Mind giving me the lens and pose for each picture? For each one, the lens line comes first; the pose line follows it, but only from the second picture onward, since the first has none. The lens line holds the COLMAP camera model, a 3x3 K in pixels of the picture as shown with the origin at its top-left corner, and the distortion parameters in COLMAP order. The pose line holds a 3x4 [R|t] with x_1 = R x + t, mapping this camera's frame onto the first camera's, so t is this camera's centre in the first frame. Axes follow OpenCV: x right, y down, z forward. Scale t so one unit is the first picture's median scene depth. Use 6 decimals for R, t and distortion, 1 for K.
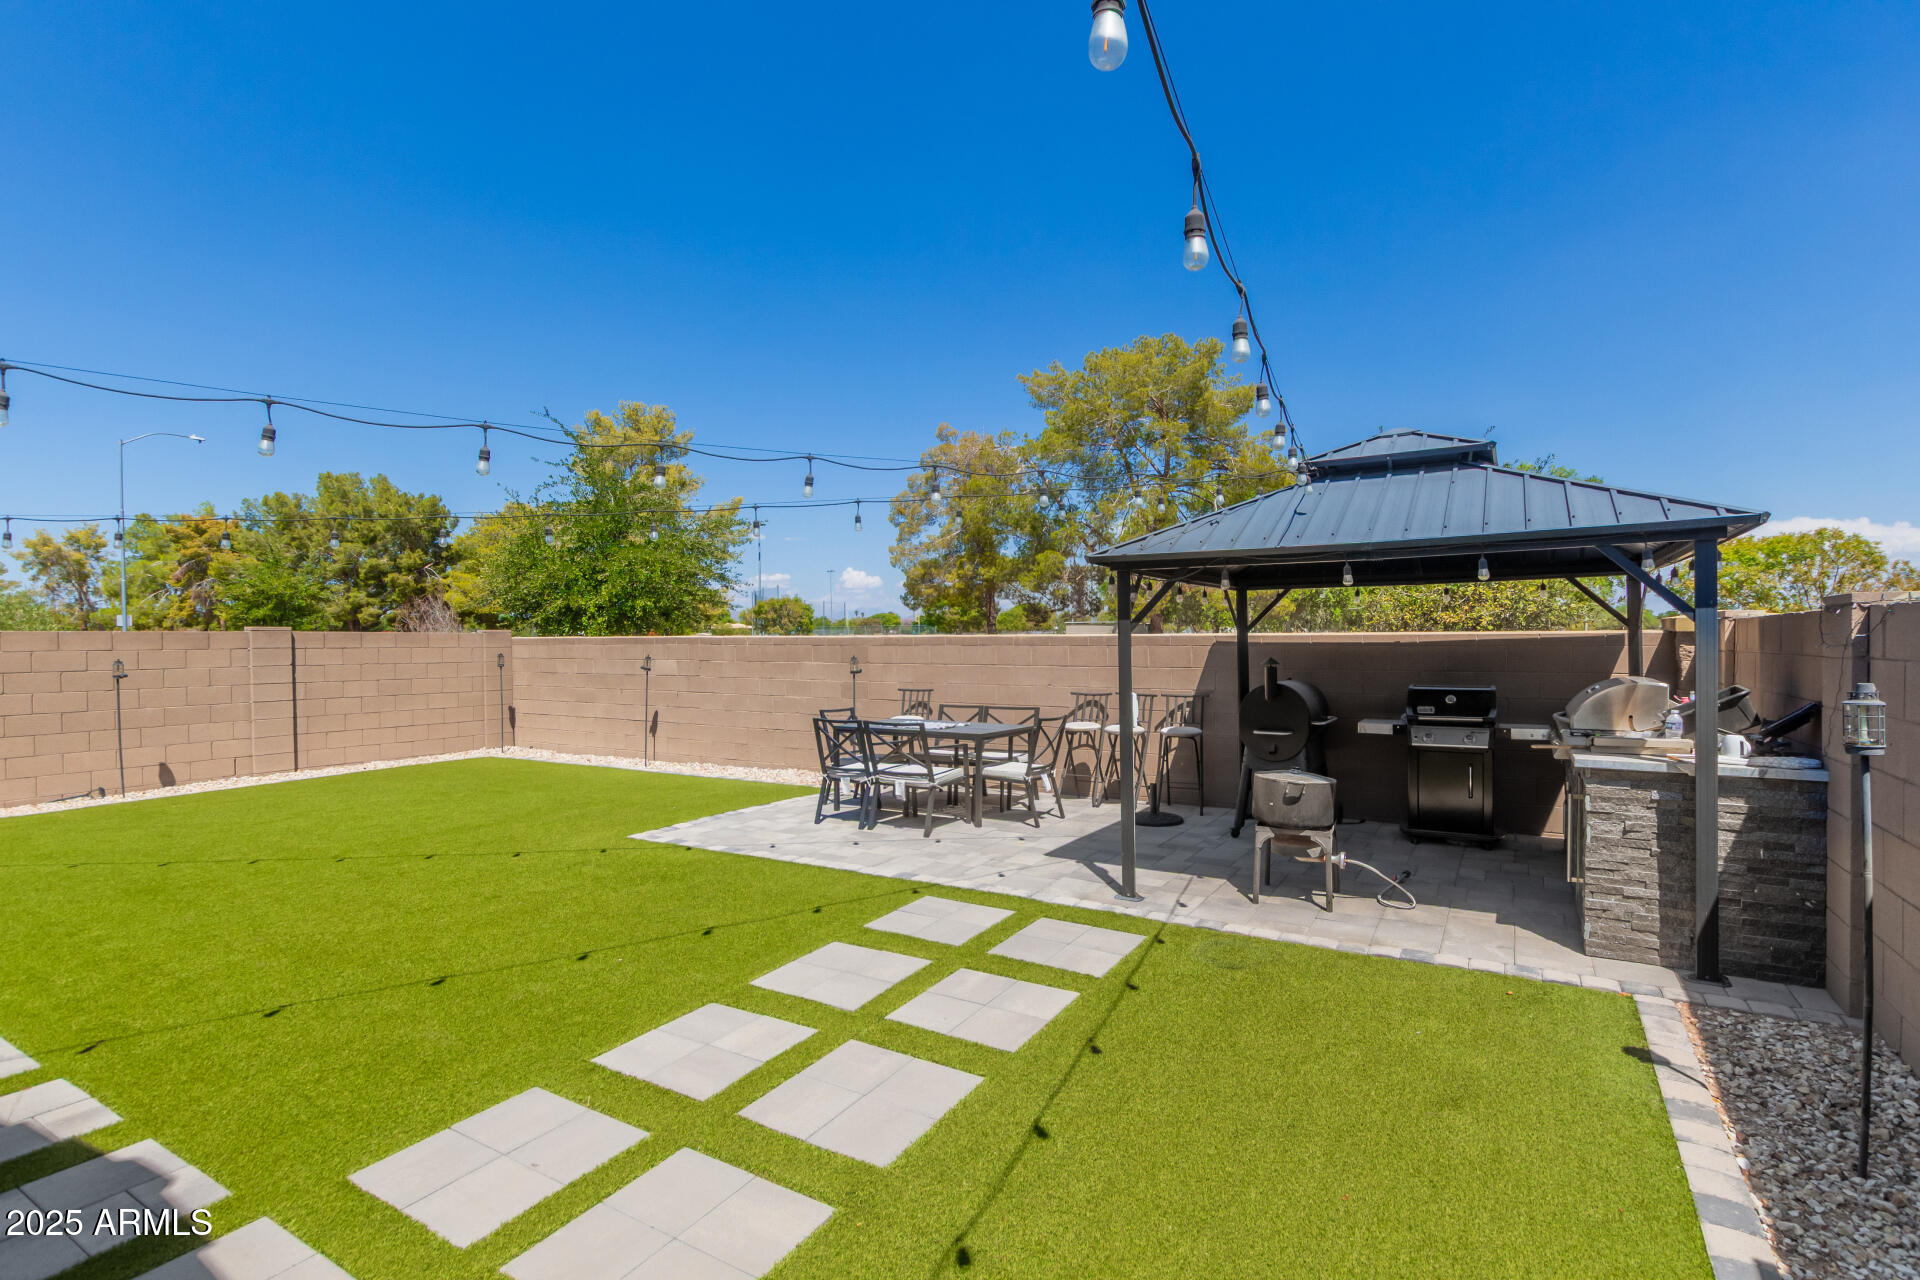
lens RADIAL K [[861.6, 0, 1004.1], [0, 861.6, 651.0], [0, 0, 1]] dist [0.002891, -0.000256]
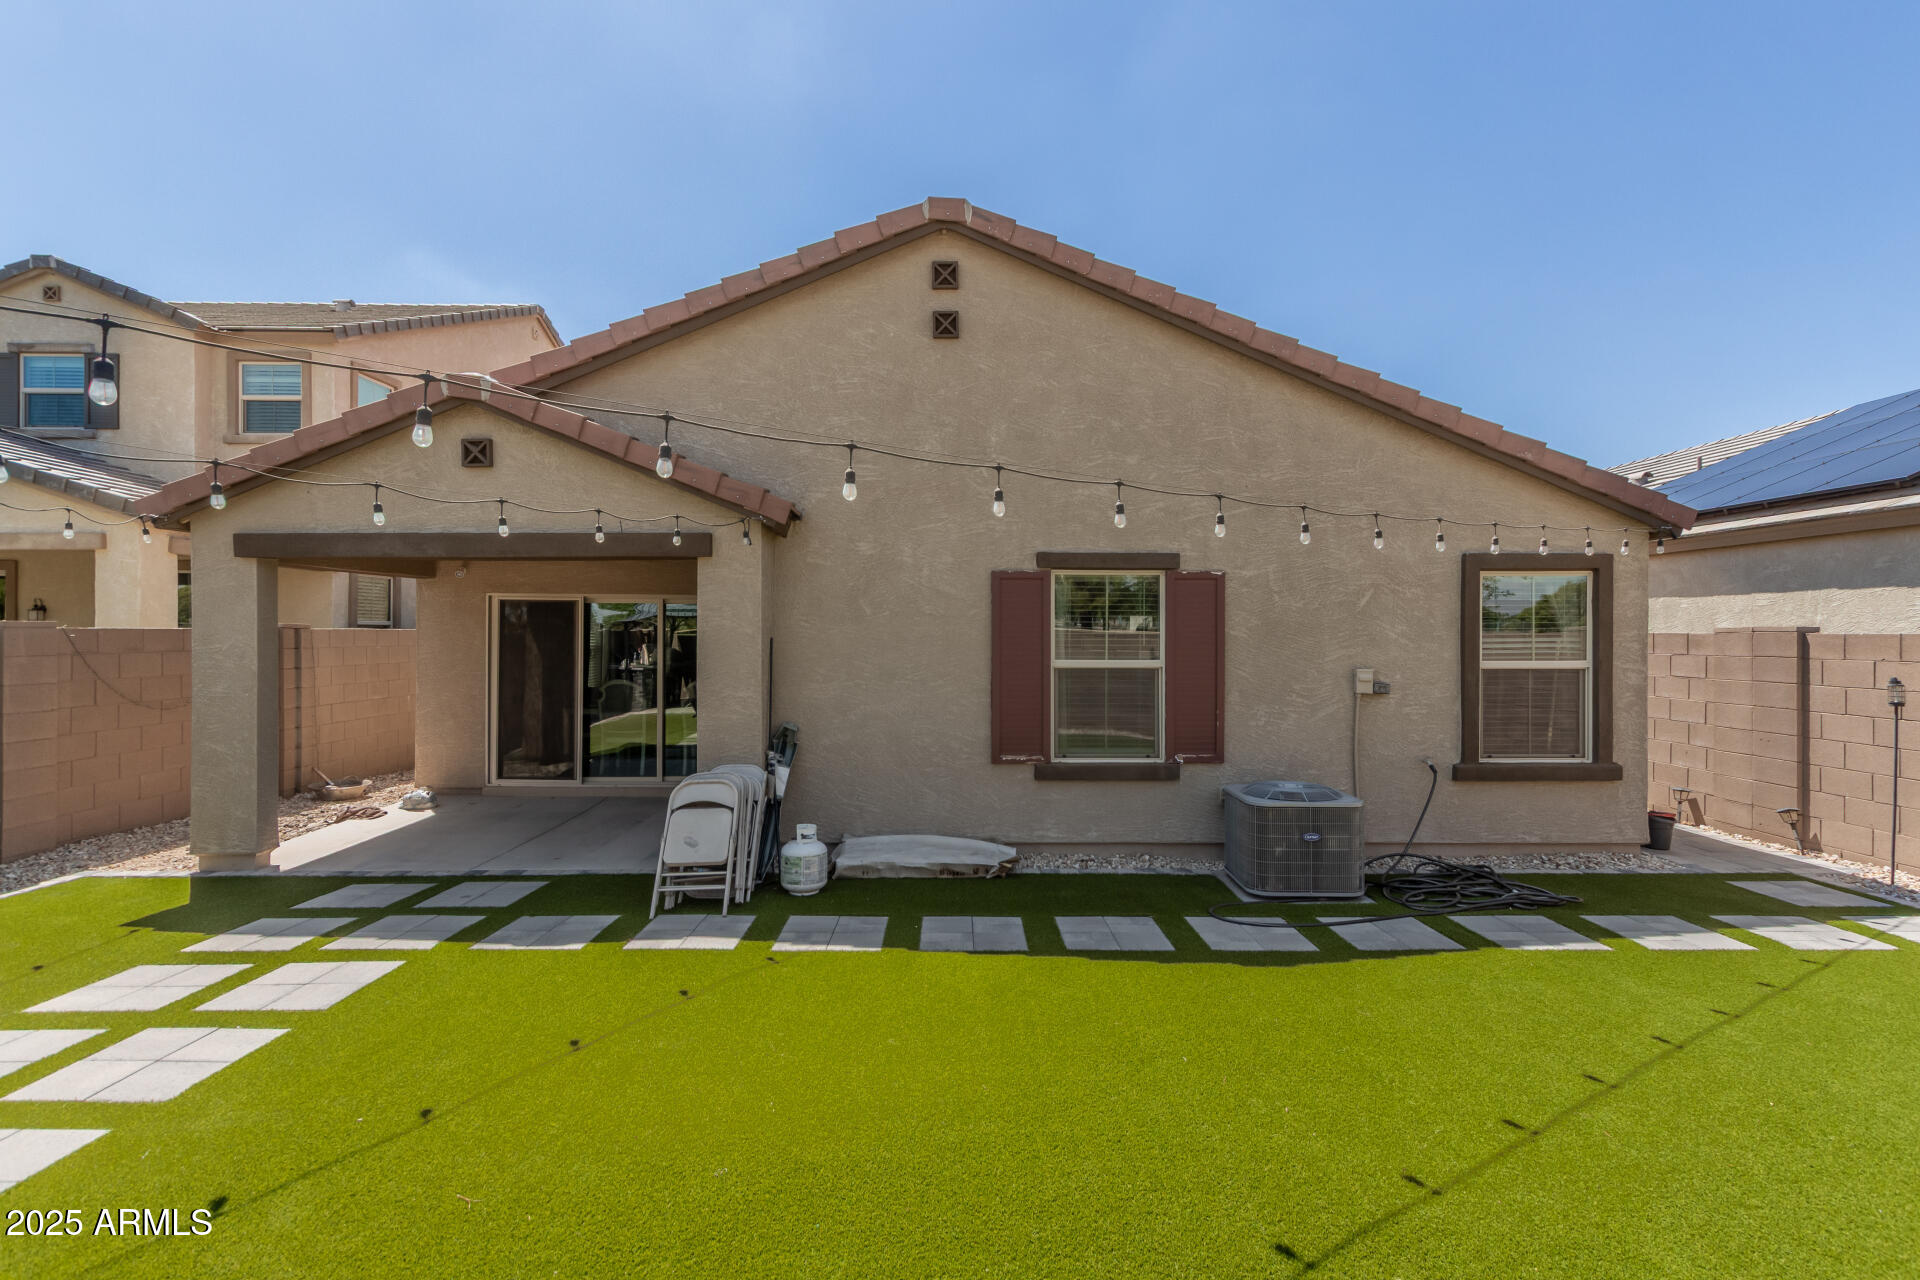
lens RADIAL K [[892.7, 0, 960.0], [0, 892.7, 640.0], [0, 0, 1]] dist [-0.001725, -0.000618]
pose [[-0.874839, 0.005515, -0.484383, -0.403982], [-0.004436, 0.999802, 0.019396, -0.033099], [0.484394, 0.019117, -0.874641, 1.435917]]
